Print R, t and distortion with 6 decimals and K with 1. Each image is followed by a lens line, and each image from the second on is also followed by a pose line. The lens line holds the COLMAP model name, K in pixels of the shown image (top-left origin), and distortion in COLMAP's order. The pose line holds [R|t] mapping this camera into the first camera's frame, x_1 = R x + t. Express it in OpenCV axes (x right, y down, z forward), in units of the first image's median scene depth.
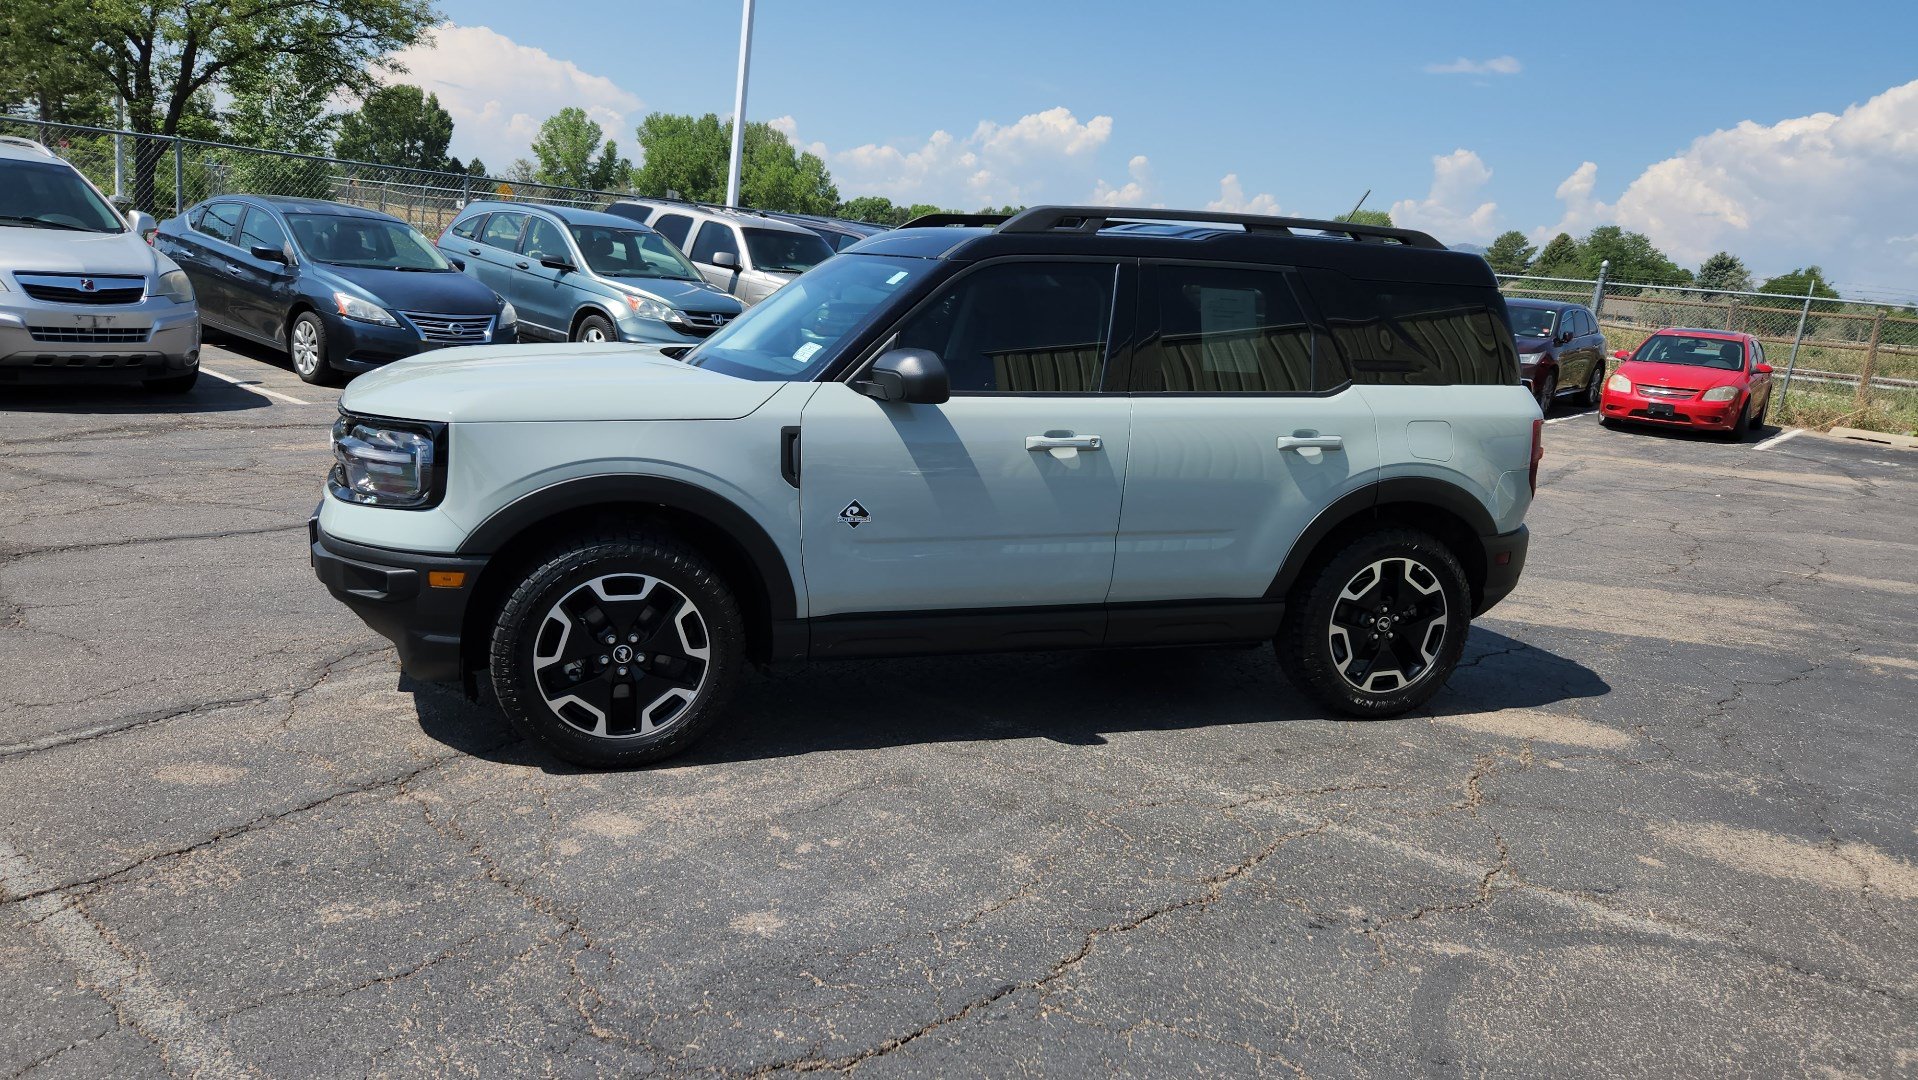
lens RADIAL K [[1282.2, 0, 929.3], [0, 1282.2, 533.5], [0, 0, 1]] dist [0.067206, -0.053585]
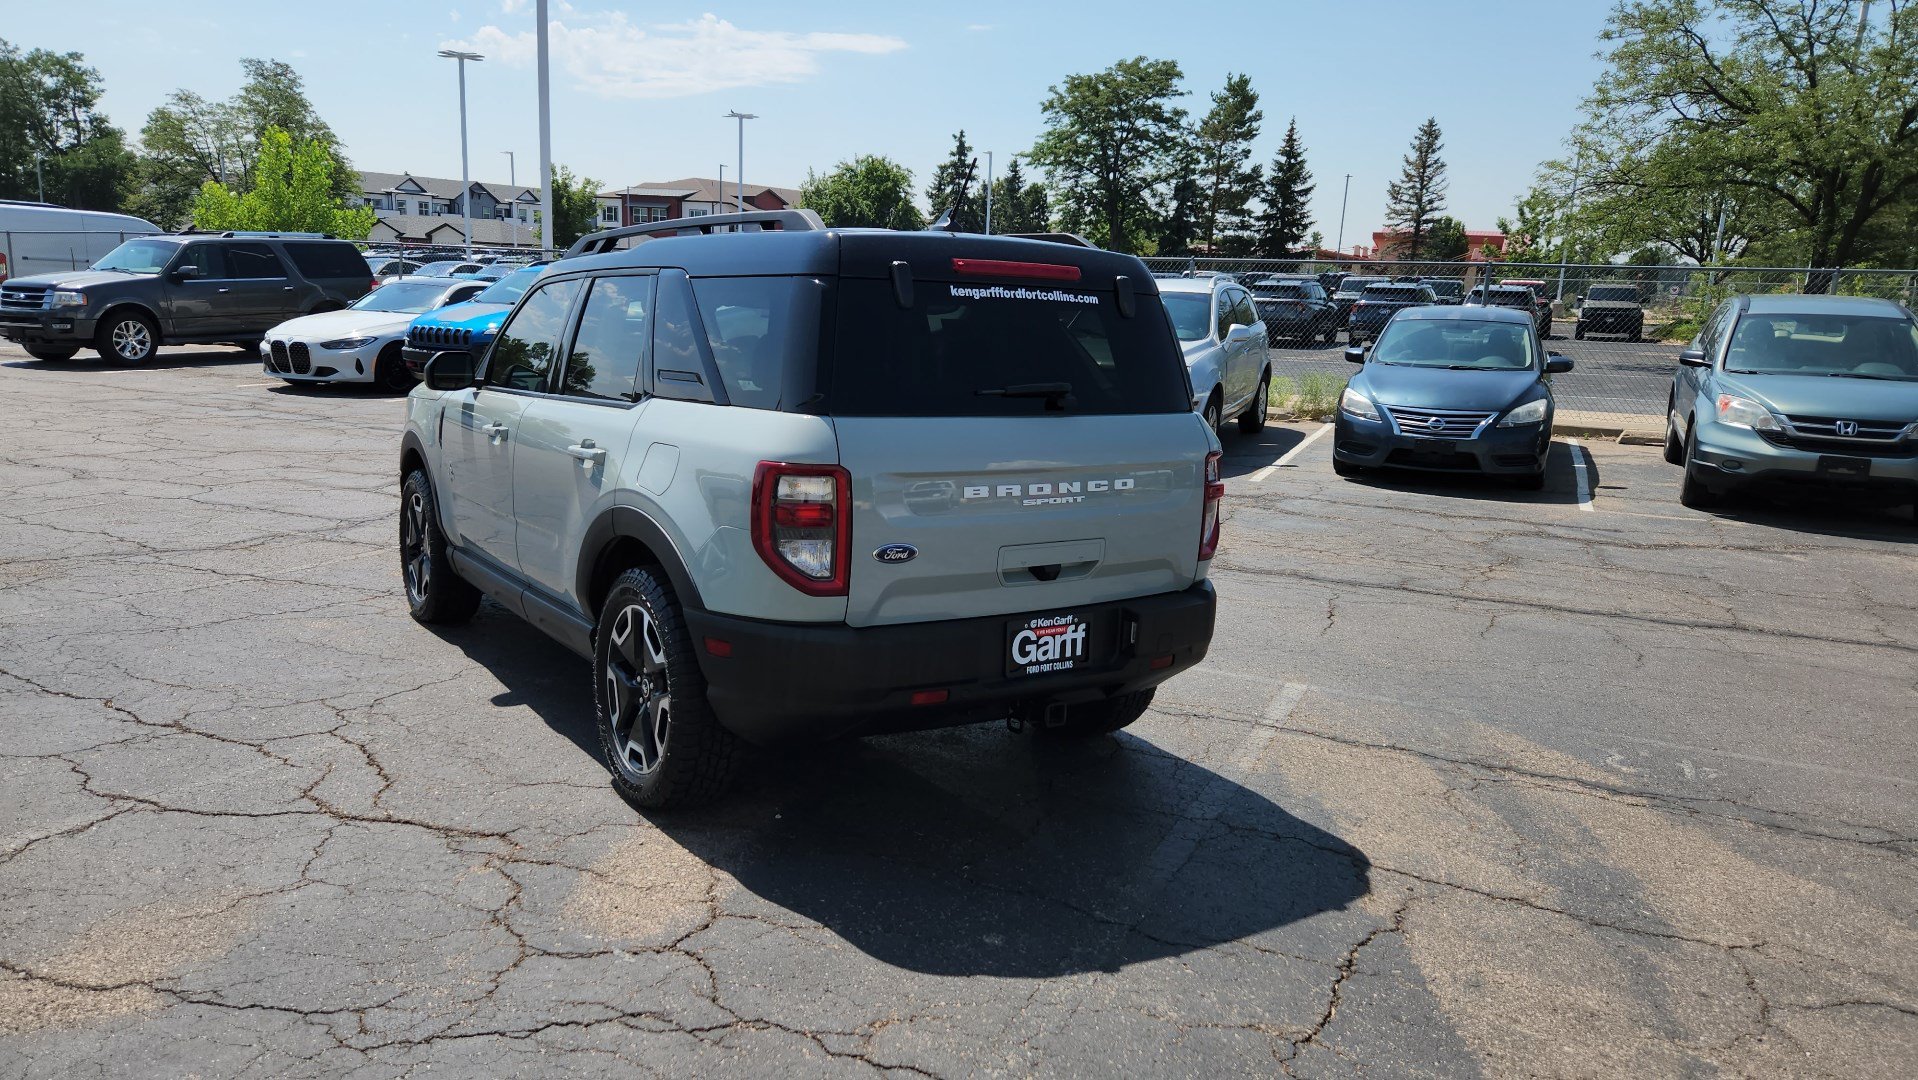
lens RADIAL K [[1282.2, 0, 925.2], [0, 1282.2, 553.4], [0, 0, 1]] dist [0.067206, -0.053585]
pose [[0.255269, 0.115266, -0.959975, 1.251019], [-0.208628, 0.976046, 0.061719, -0.108027], [0.944093, 0.184523, 0.273202, 0.987293]]
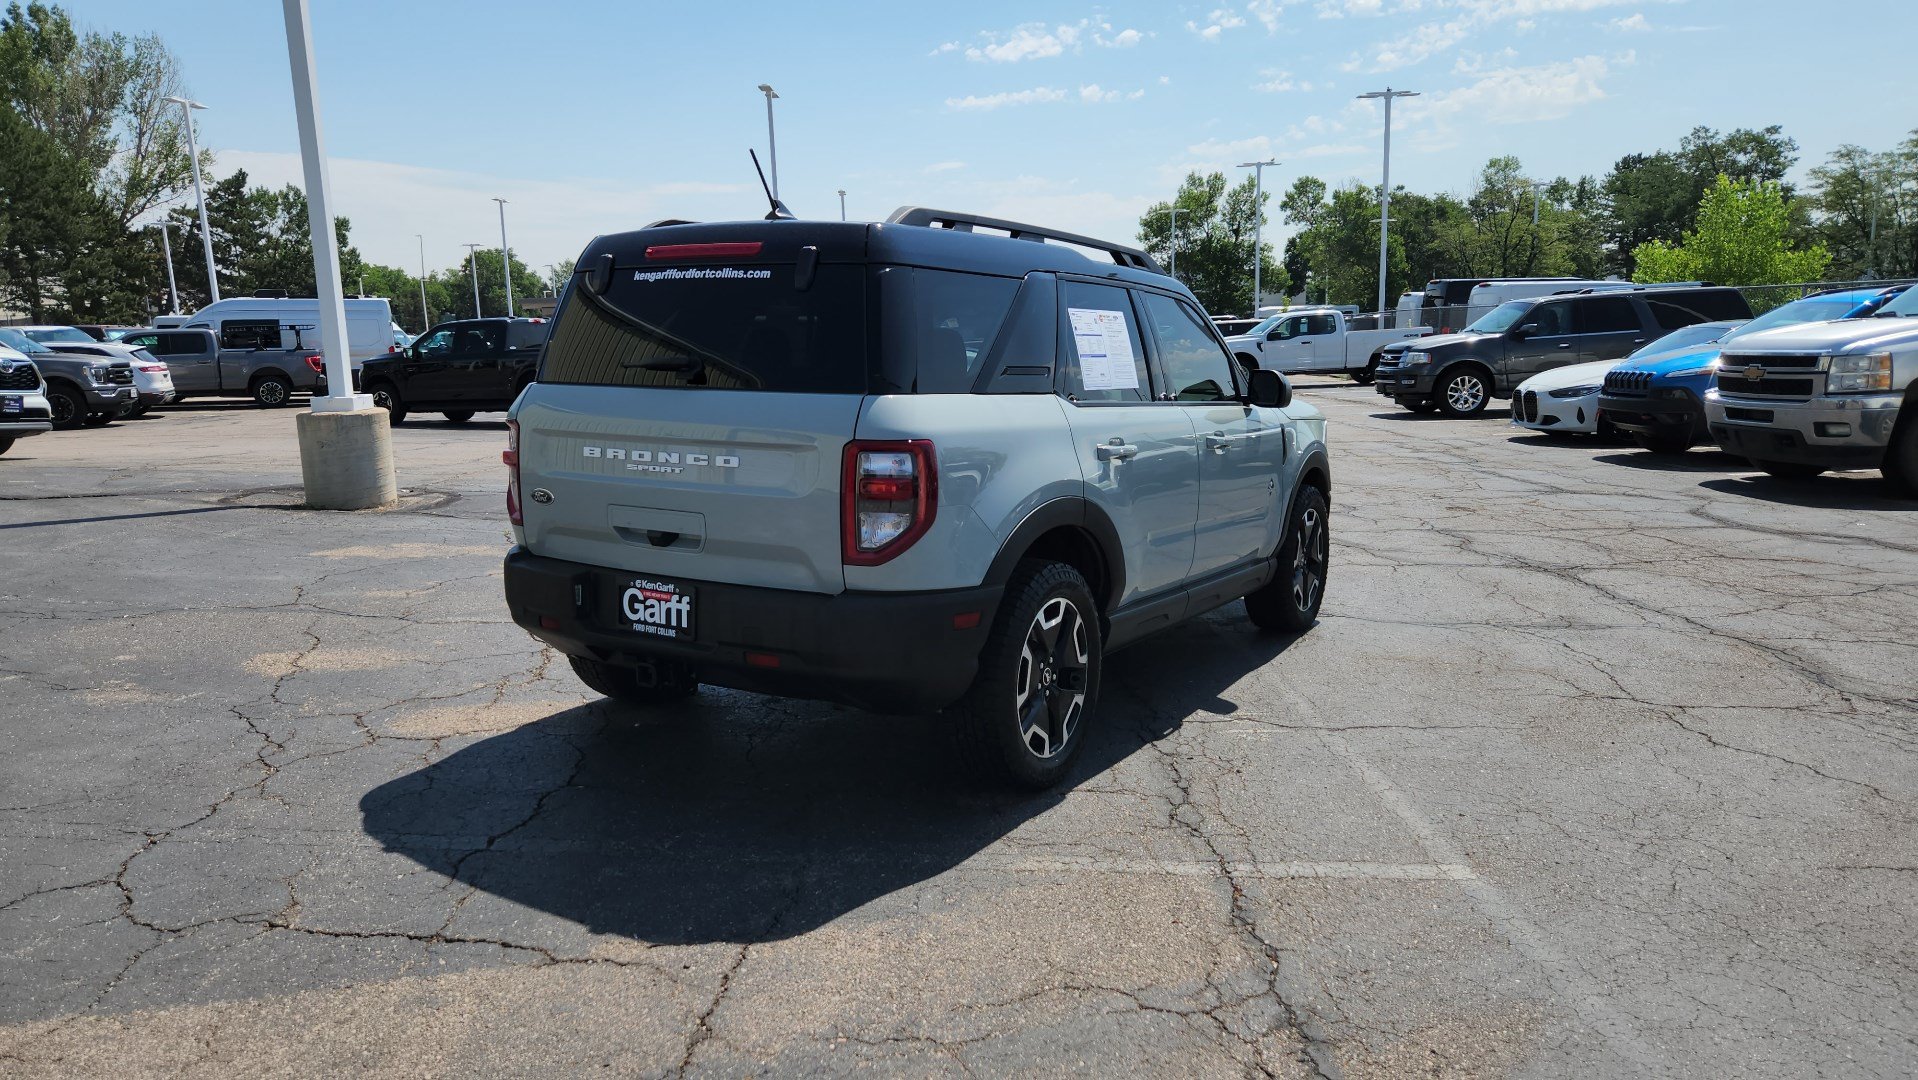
lens RADIAL K [[1282.2, 0, 917.7], [0, 1282.2, 544.4], [0, 0, 1]] dist [0.067206, -0.053585]
pose [[-0.781475, 0.018922, -0.623649, 0.882868], [-0.181357, 0.949495, 0.256062, -0.308582], [0.596997, 0.313210, -0.738575, 2.025589]]
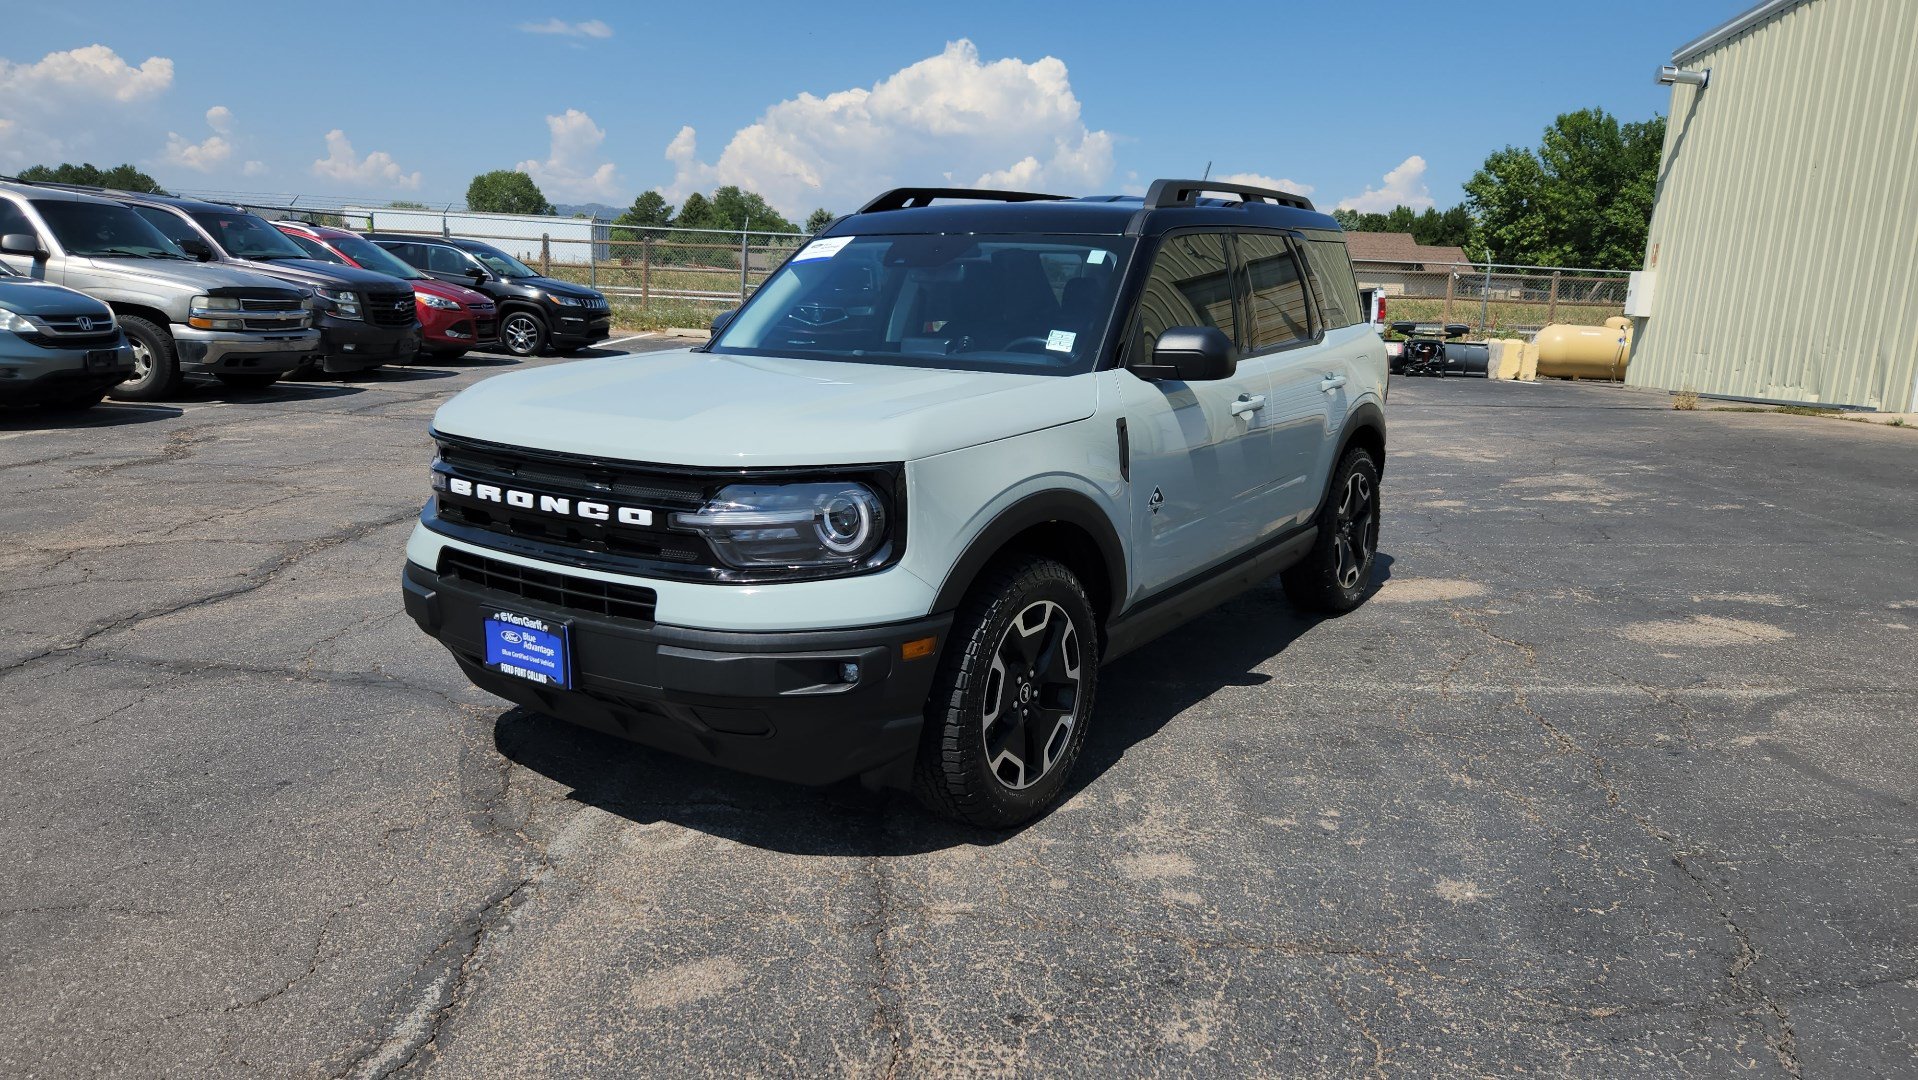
lens RADIAL K [[1282.2, 0, 946.9], [0, 1282.2, 545.6], [0, 0, 1]] dist [0.067206, -0.053585]
pose [[0.801503, -0.175792, 0.571568, -0.667318], [0.154357, 0.984242, 0.086261, -0.080238], [-0.577725, 0.019087, 0.816008, 0.257417]]
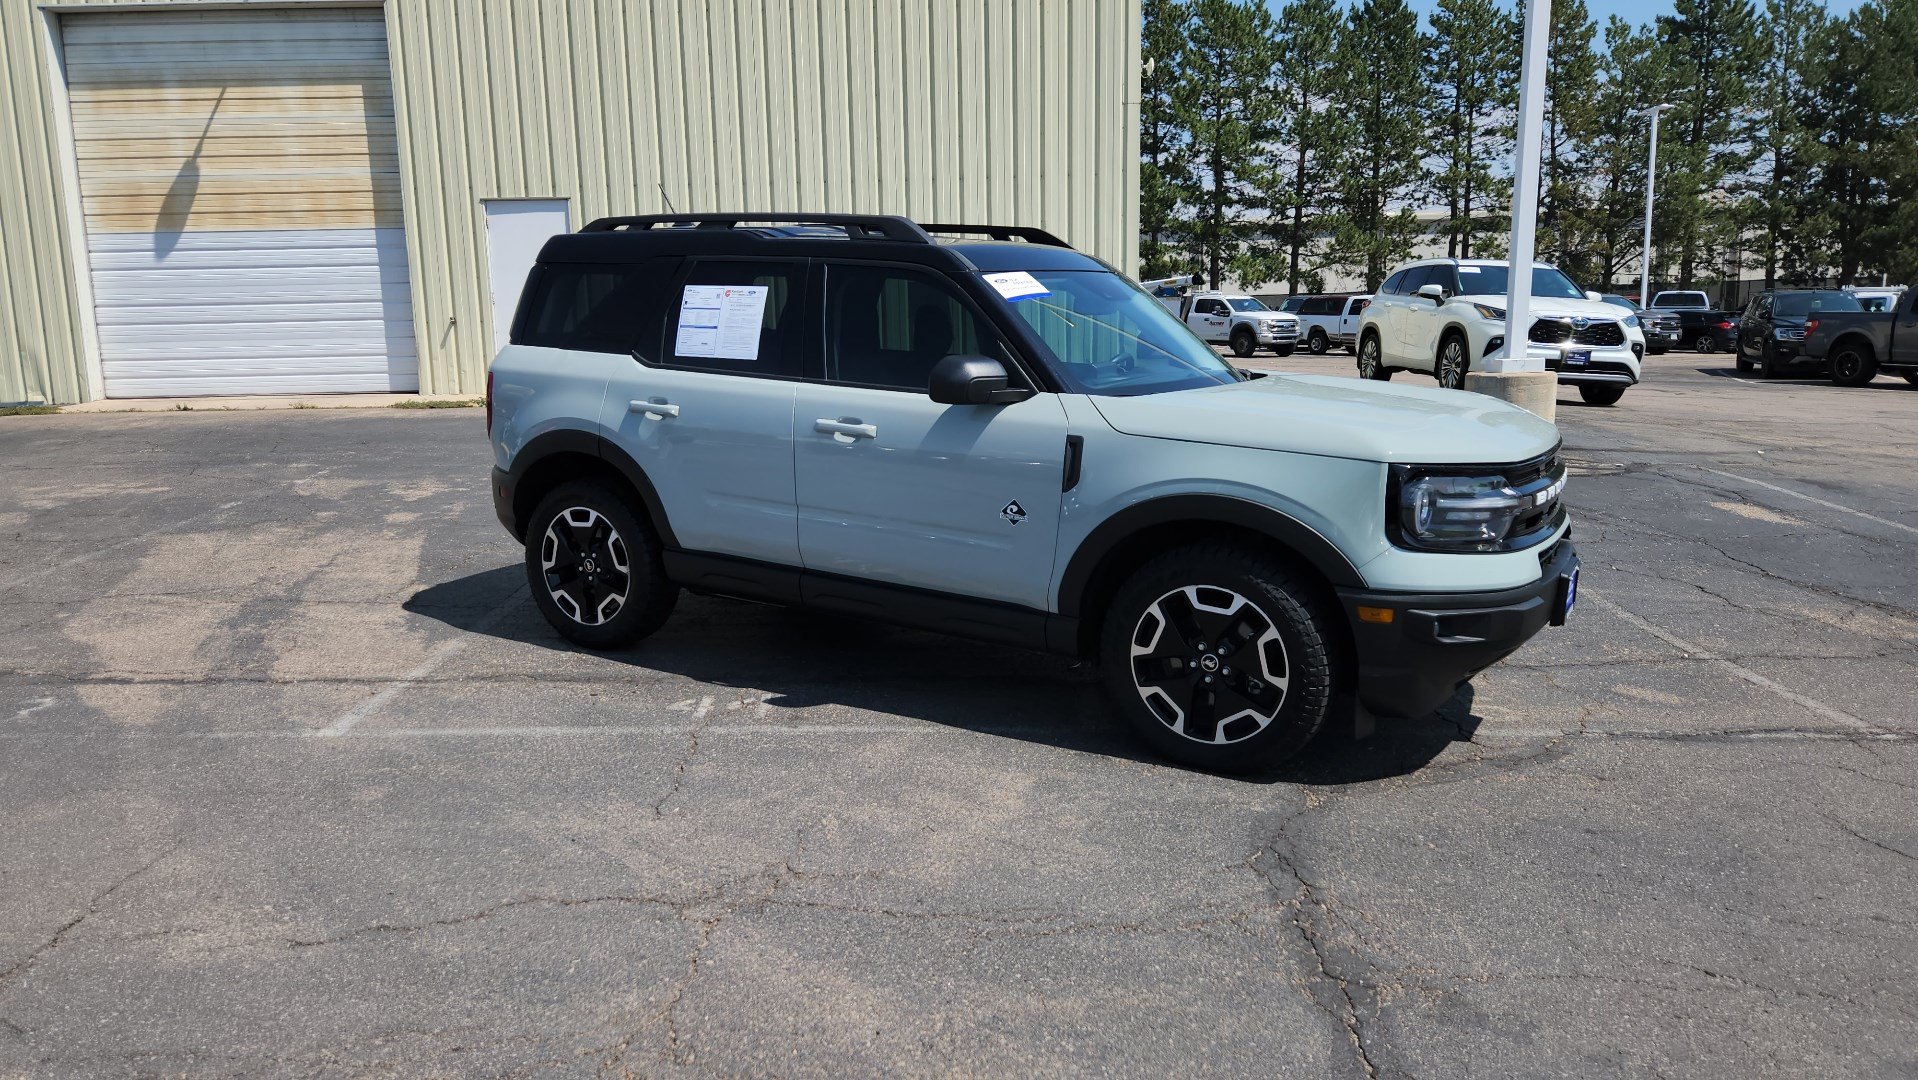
lens RADIAL K [[1281.4, 0, 919.7], [0, 1281.4, 533.7], [0, 0, 1]] dist [0.064368, -0.044001]
pose [[-0.628656, -0.215954, 0.747098, -0.863837], [0.104506, 0.928498, 0.356327, -0.432606], [-0.770629, 0.302084, -0.561138, 1.869197]]
